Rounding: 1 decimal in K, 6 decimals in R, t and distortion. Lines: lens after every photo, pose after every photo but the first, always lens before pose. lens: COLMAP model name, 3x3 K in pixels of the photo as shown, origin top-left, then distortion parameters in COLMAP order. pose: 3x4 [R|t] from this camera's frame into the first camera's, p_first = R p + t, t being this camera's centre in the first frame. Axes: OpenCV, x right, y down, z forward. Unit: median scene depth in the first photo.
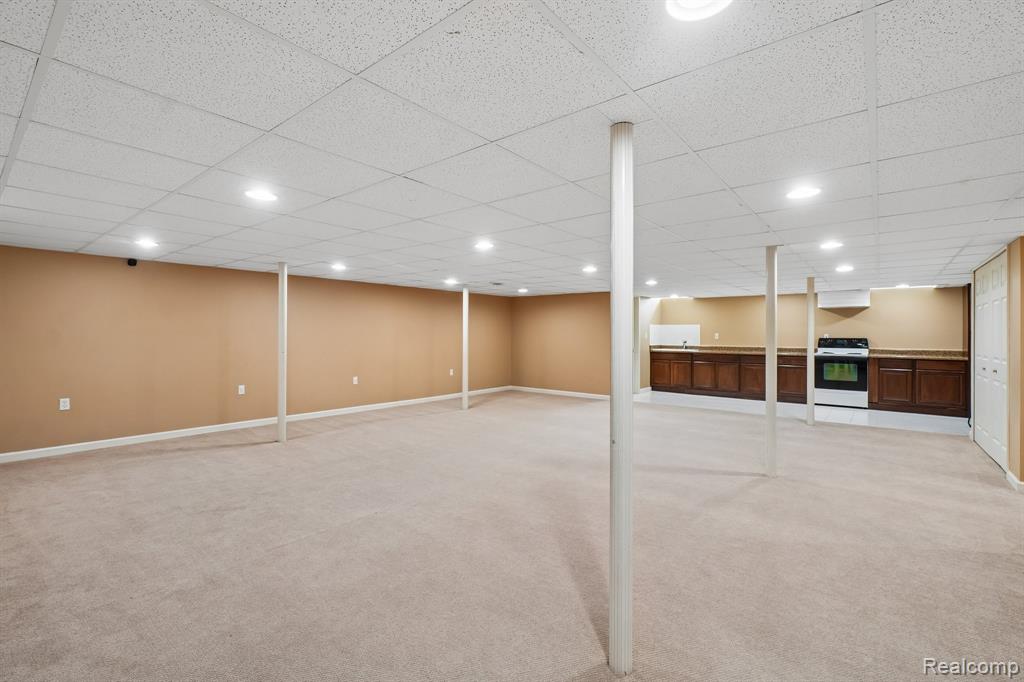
lens RADIAL K [[452.2, 0, 512.0], [0, 452.2, 341.0], [0, 0, 1]] dist [-0.000106, 0.000034]
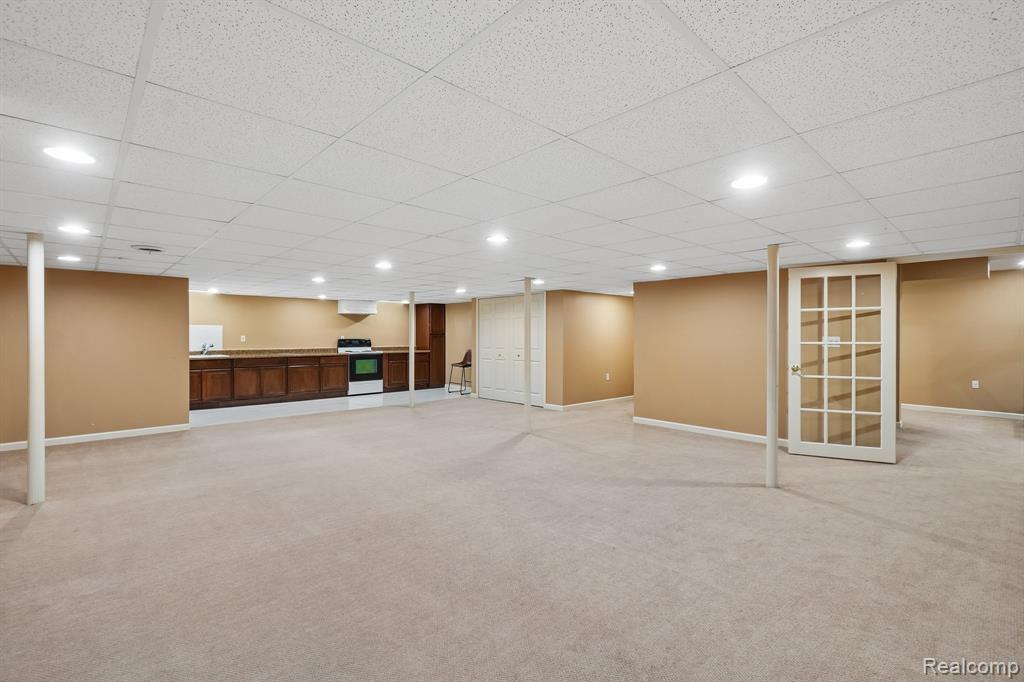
lens RADIAL K [[469.6, 0, 511.0], [0, 469.6, 334.0], [0, 0, 1]] dist [0.000486, 0.000180]
pose [[0.154149, -0.001137, 0.988047, -0.459409], [0.019493, 0.999808, -0.001890, -0.009428], [-0.987855, 0.019552, 0.154142, 0.390880]]
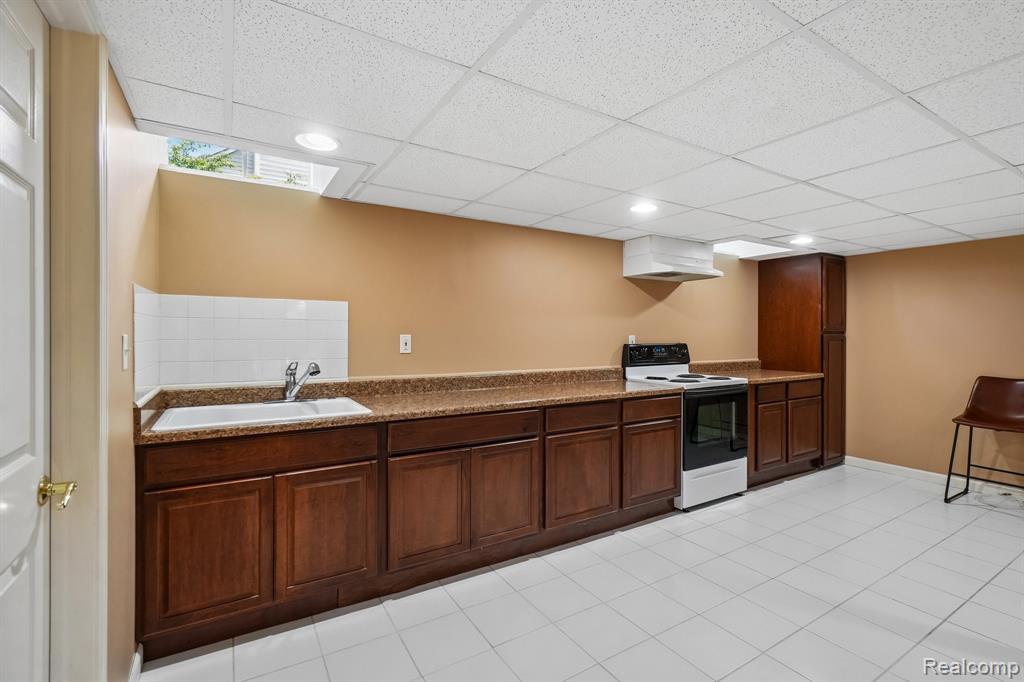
lens RADIAL K [[469.6, 0, 511.0], [0, 469.6, 334.0], [0, 0, 1]] dist [0.000486, 0.000180]
pose [[0.328922, -0.006417, 0.944335, 0.226667], [0.016986, 0.999855, 0.000878, -0.019690], [-0.944204, 0.015751, 0.328983, 0.990699]]
